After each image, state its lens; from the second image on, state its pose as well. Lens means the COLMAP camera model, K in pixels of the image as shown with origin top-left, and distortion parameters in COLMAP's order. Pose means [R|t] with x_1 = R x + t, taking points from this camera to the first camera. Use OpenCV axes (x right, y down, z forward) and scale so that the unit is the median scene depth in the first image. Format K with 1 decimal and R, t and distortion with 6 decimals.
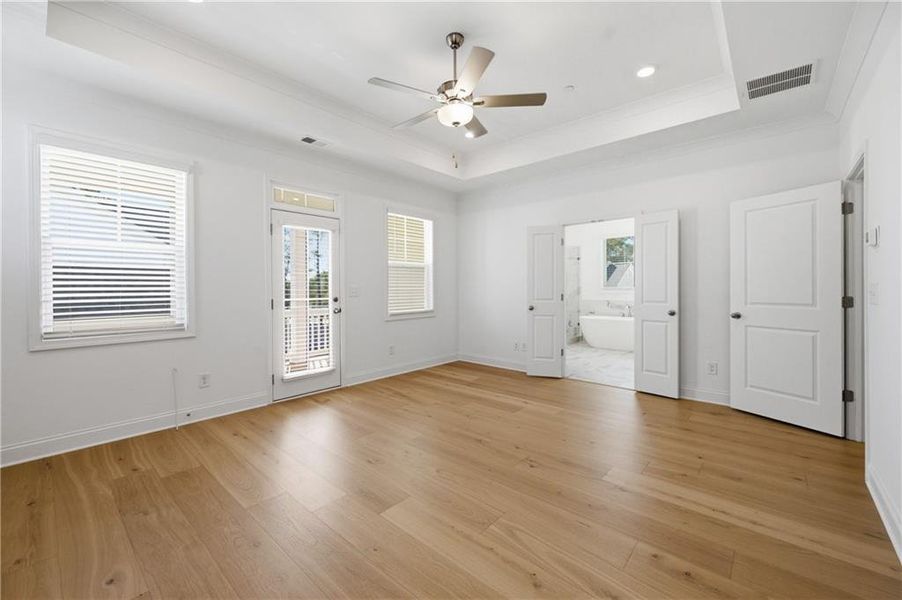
lens RADIAL K [[371.6, 0, 448.4], [0, 371.6, 289.3], [0, 0, 1]] dist [0.000348, 0.000019]
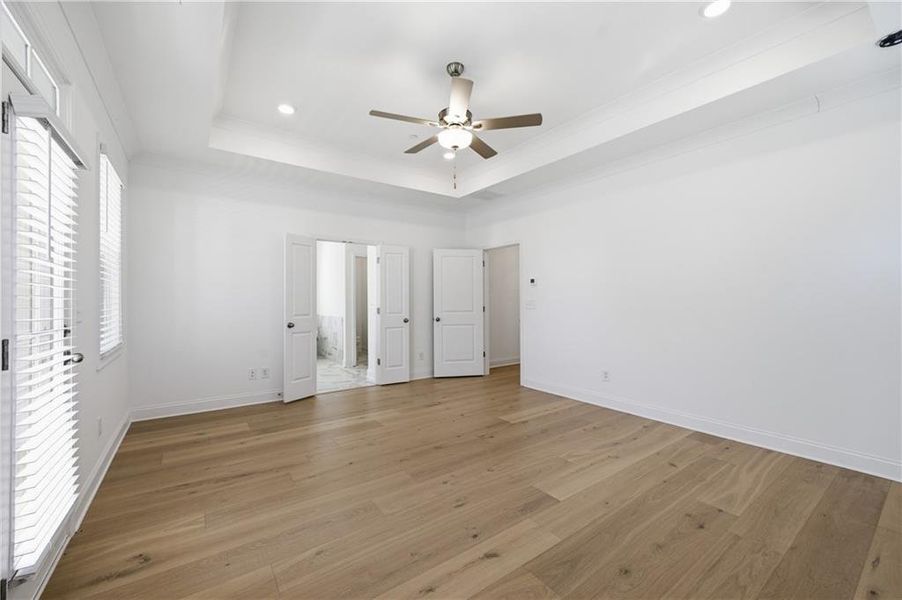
lens RADIAL K [[359.4, 0, 452.6], [0, 359.4, 306.4], [0, 0, 1]] dist [-0.000936, -0.000116]
pose [[0.208760, -0.012854, 0.977882, -0.859279], [0.004724, 0.999915, 0.012135, -0.006542], [-0.977956, 0.002086, 0.208803, 0.705717]]
